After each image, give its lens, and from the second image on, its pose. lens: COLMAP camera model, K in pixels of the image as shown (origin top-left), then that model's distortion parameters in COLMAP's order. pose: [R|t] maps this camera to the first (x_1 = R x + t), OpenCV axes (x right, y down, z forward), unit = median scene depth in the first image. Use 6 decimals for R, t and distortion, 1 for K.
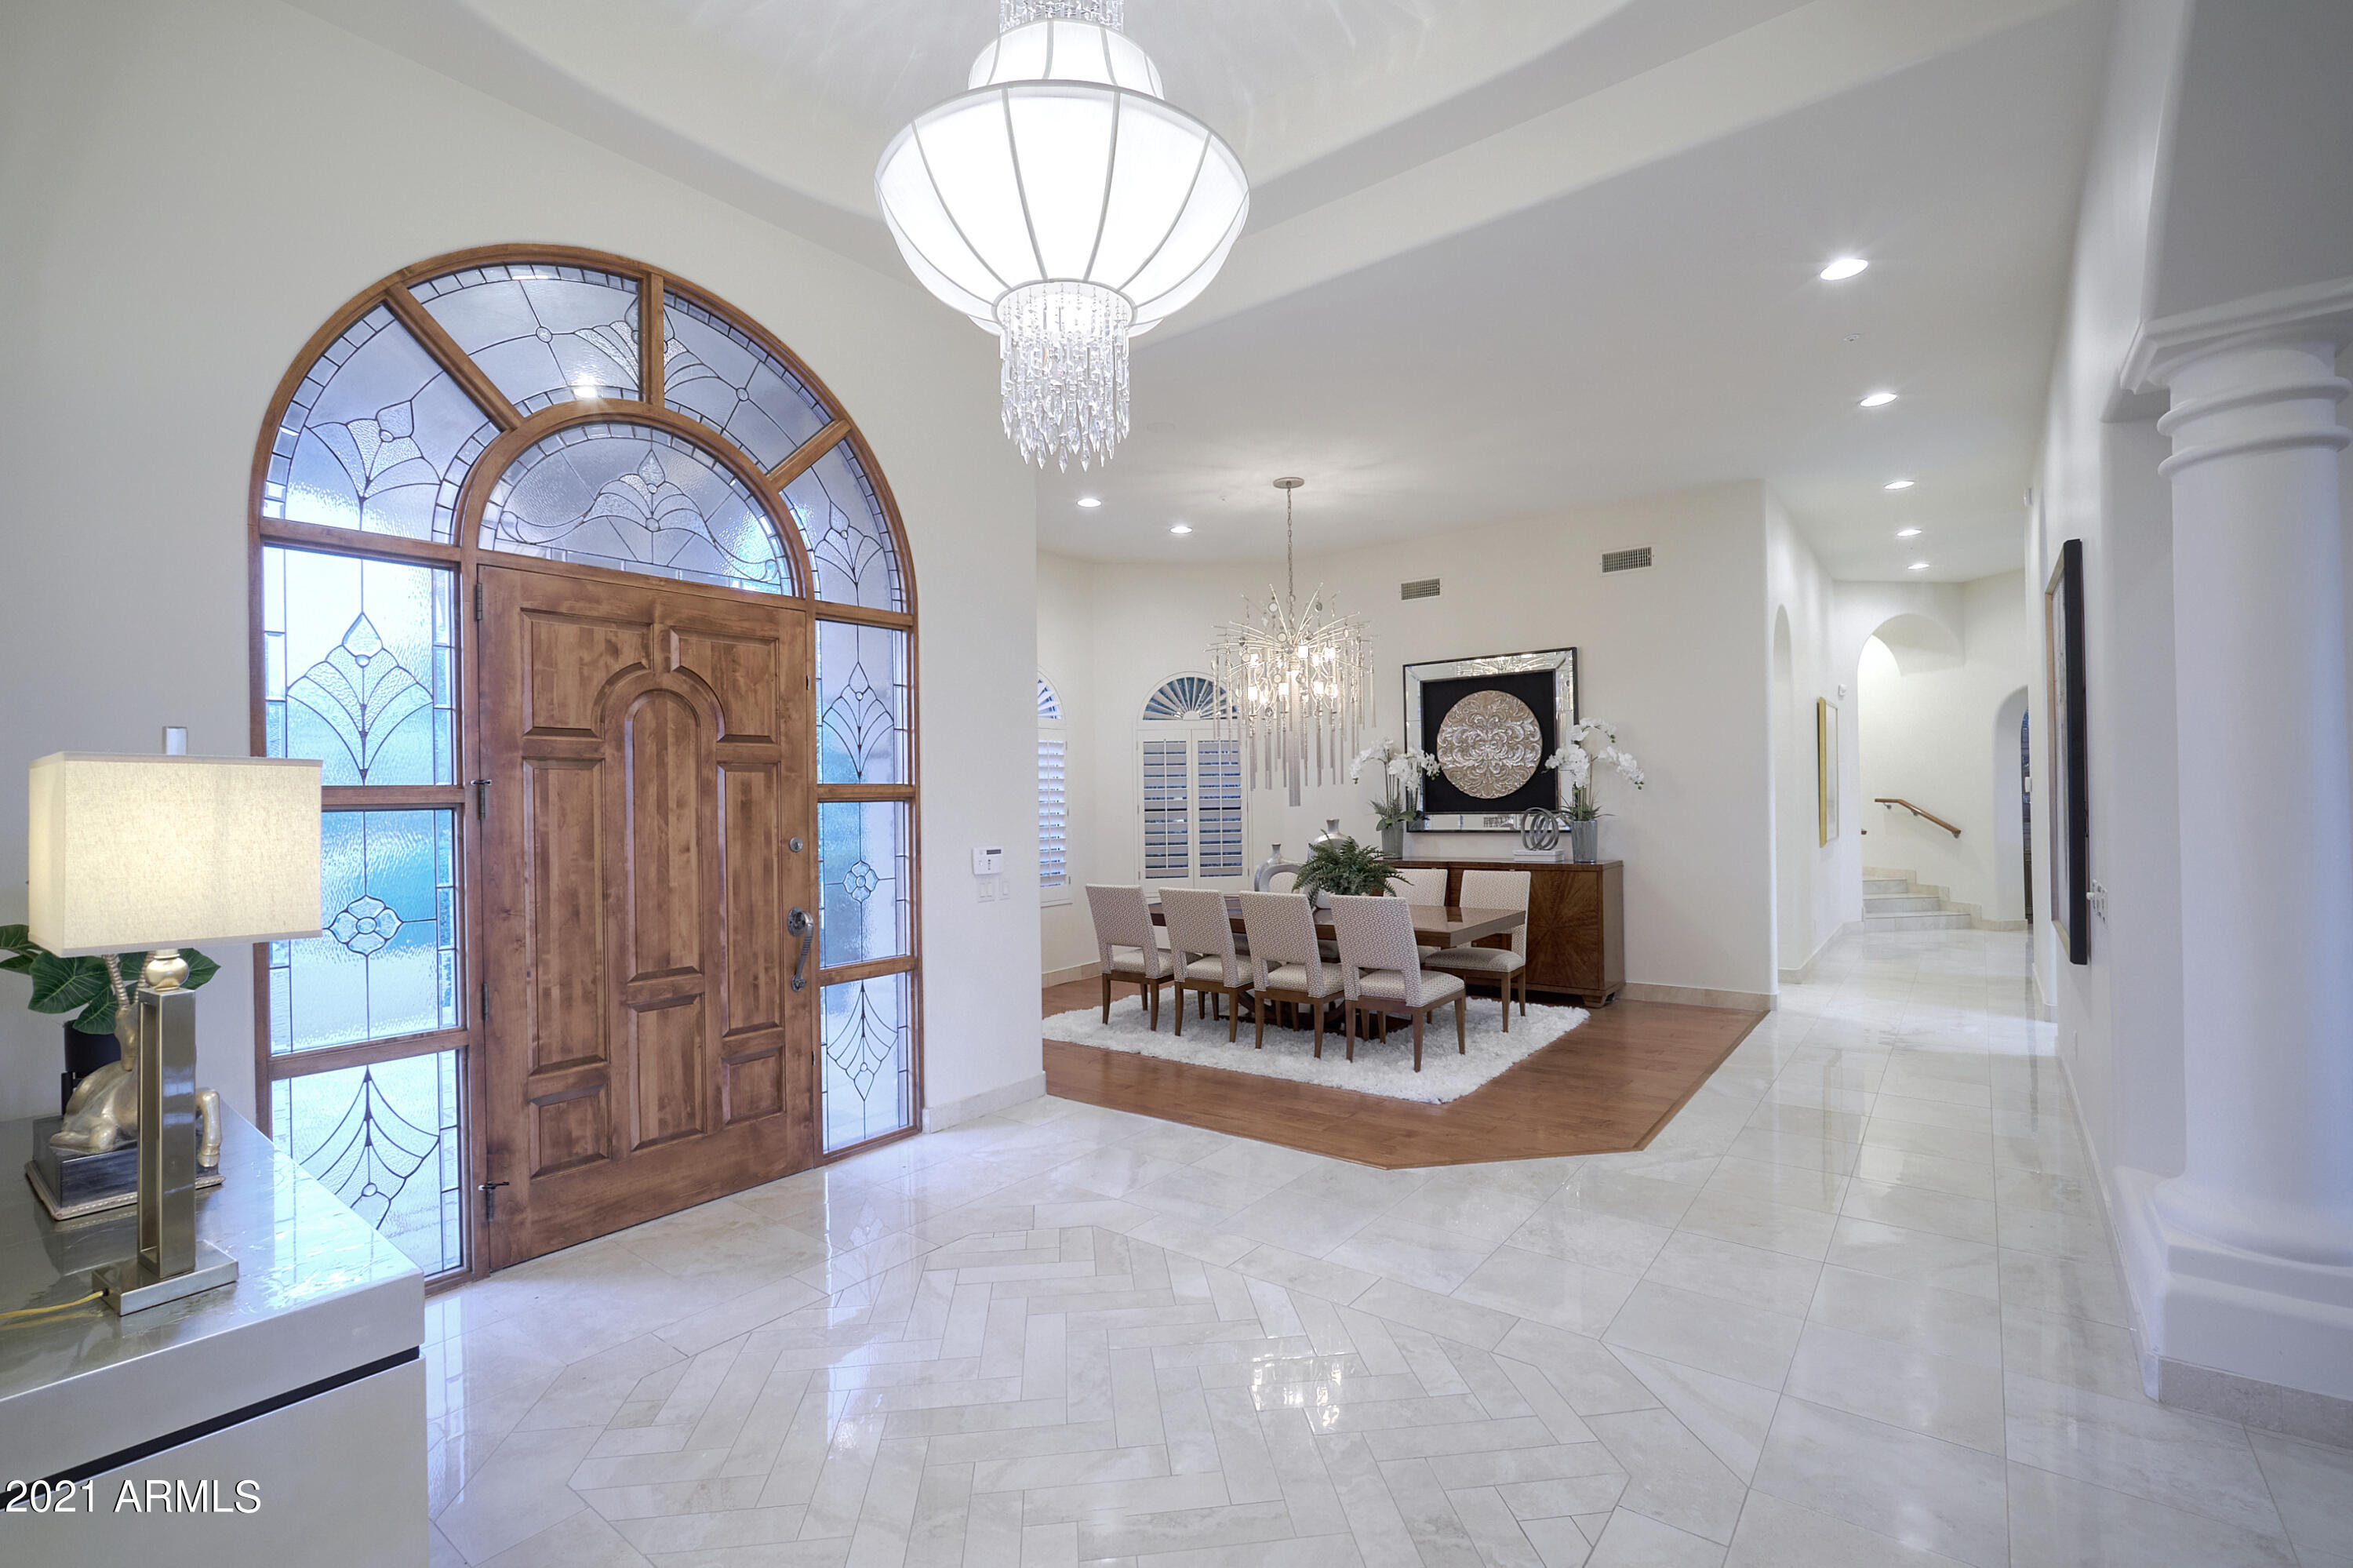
lens RADIAL K [[1039.4, 0, 1173.3], [0, 1039.4, 790.7], [0, 0, 1]] dist [-0.016759, 0.003096]
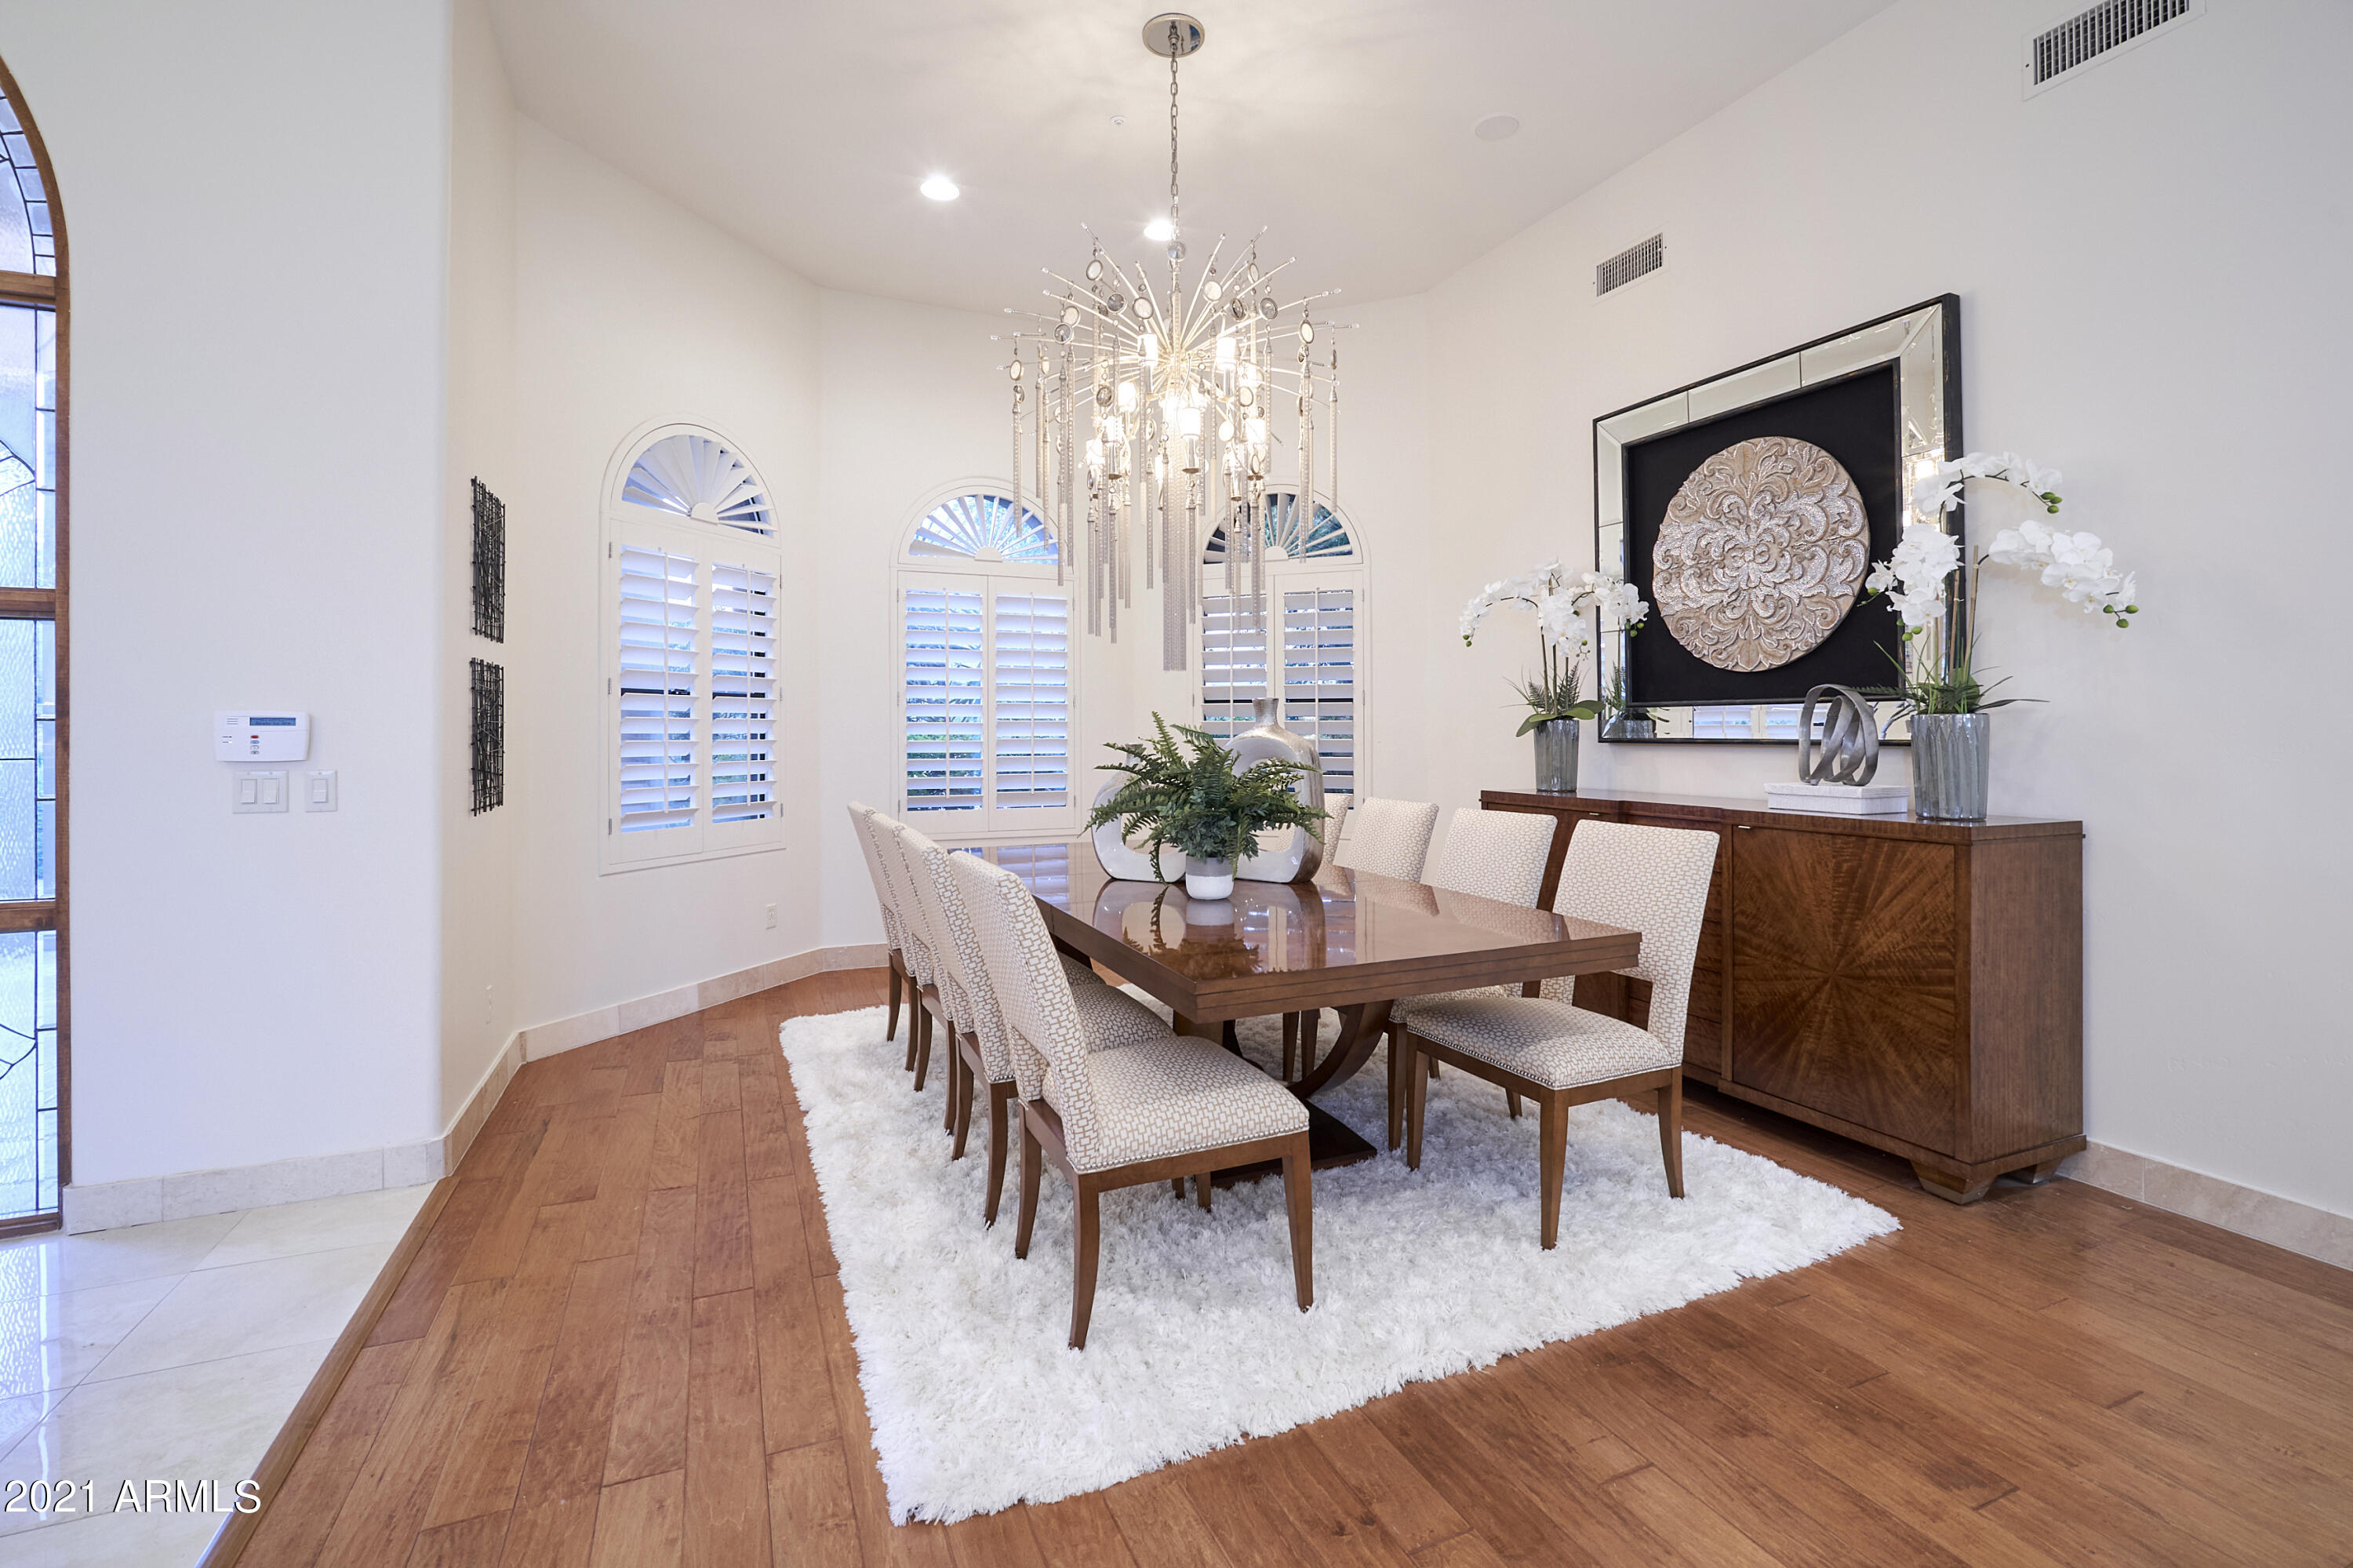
lens RADIAL K [[1039.4, 0, 1166.2], [0, 1039.4, 711.0], [0, 0, 1]] dist [-0.016759, 0.003096]
pose [[0.874759, 0.009939, -0.484457, 0.312320], [-0.013286, 0.999906, -0.003476, 0.031649], [0.484377, 0.009477, 0.874808, 0.490644]]
